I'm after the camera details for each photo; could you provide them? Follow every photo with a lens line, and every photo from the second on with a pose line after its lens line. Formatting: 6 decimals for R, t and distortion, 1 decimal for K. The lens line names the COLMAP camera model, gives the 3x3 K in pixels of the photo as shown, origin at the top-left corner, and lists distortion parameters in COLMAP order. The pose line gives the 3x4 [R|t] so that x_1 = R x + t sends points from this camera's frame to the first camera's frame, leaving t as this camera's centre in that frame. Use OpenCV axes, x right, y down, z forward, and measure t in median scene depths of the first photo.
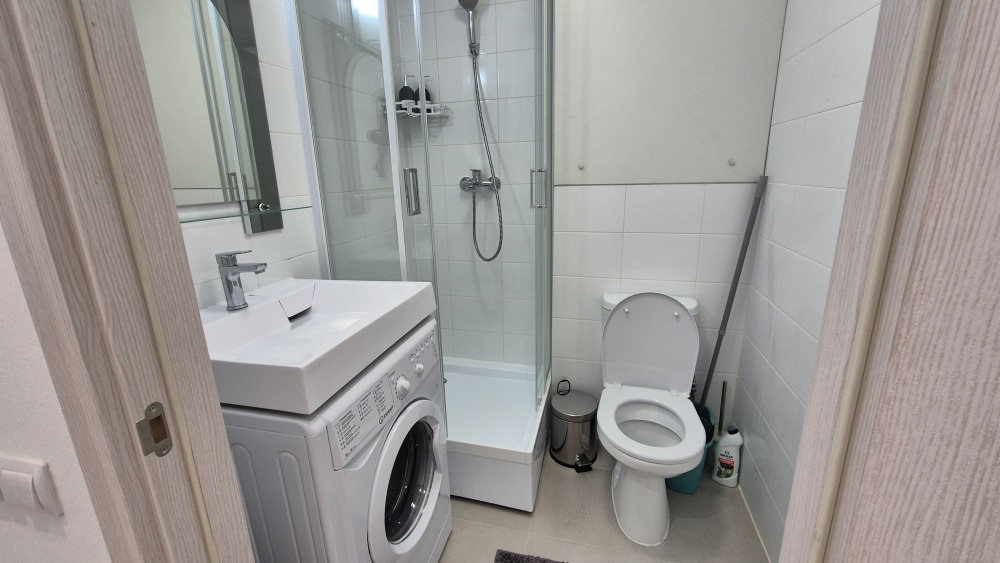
lens RADIAL K [[410.3, 0, 493.8], [0, 410.3, 279.3], [0, 0, 1]] dist [0.000236, 0.001127]
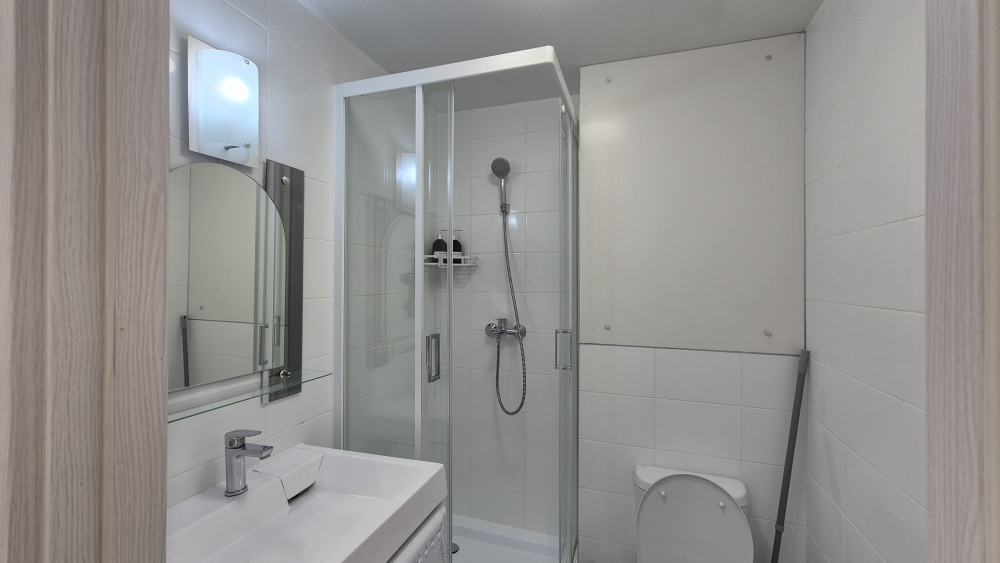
lens RADIAL K [[410.3, 0, 493.5], [0, 410.3, 274.7], [0, 0, 1]] dist [0.000236, 0.001127]
pose [[0.996611, 0.030349, -0.076453, 0.013558], [-0.049117, 0.965123, -0.257147, -0.138675], [0.065982, 0.260031, 0.963343, 0.003026]]
